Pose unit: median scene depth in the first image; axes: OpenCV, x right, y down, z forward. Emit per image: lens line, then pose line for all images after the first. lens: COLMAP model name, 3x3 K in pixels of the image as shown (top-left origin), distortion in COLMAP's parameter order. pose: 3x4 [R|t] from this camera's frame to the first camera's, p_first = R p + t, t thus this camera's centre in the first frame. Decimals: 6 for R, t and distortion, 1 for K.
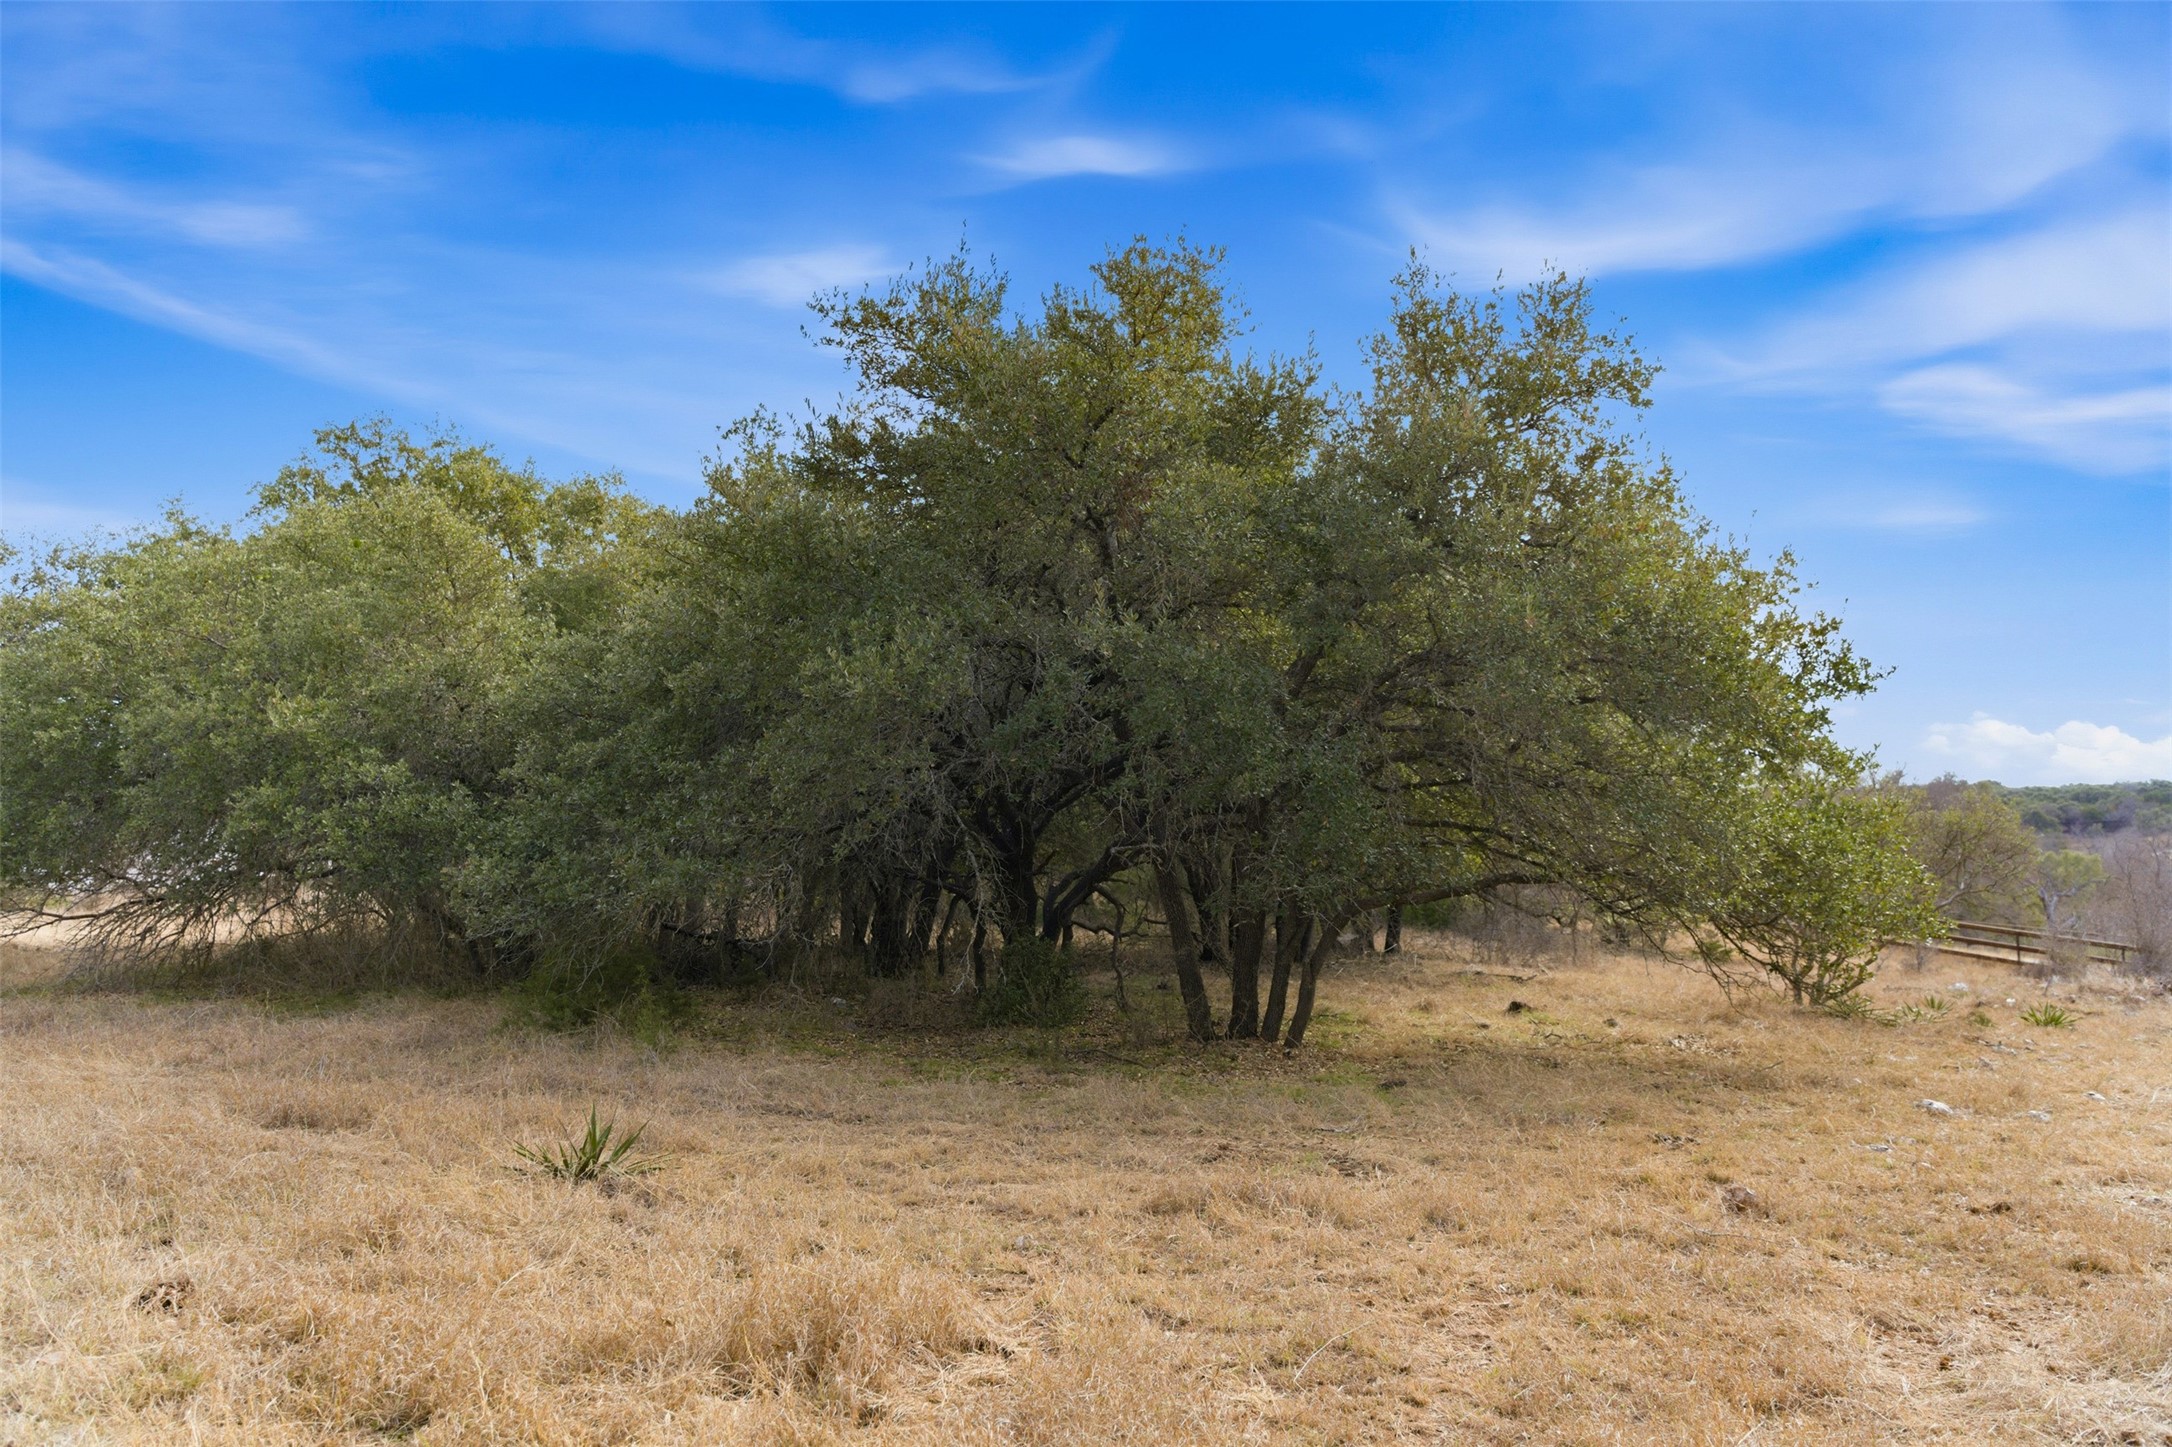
lens RADIAL K [[1765.2, 0, 1088.3], [0, 1765.2, 761.9], [0, 0, 1]] dist [0.003007, 0.007405]
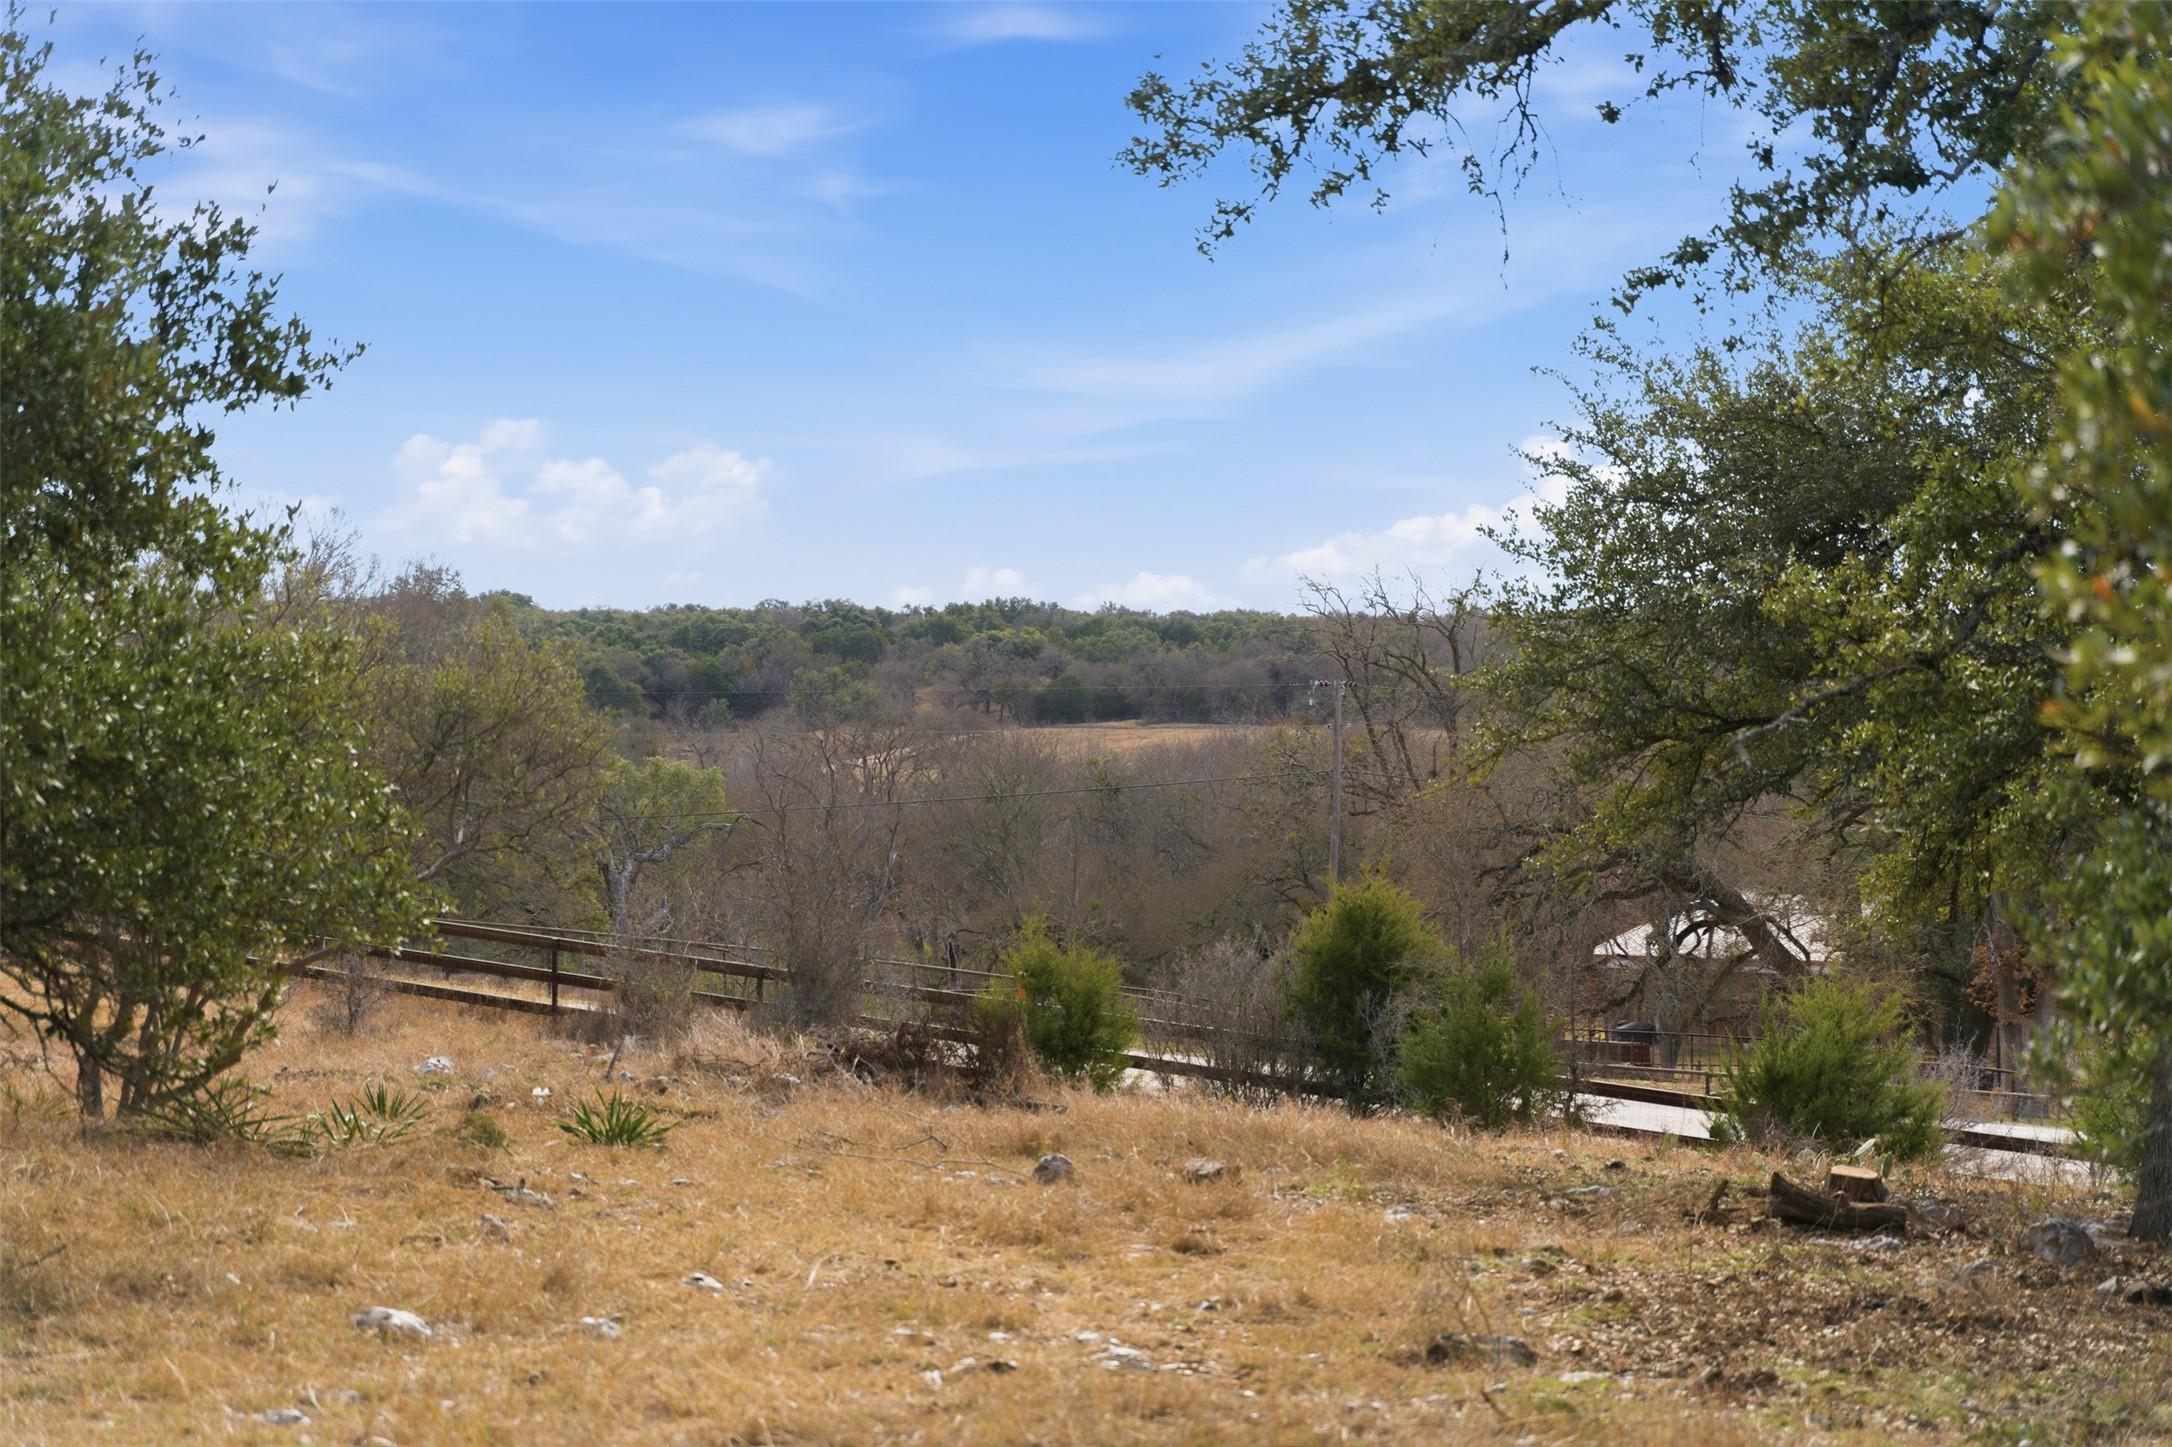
lens RADIAL K [[4694.6, 0, 1086.9], [0, 4694.6, 717.4], [0, 0, 1]] dist [0.864224, 0.000000]
pose [[0.825778, 0.019669, 0.563652, -0.056871], [-0.045221, 0.998483, 0.031409, -0.004604], [-0.562179, -0.051425, 0.825415, -0.084612]]
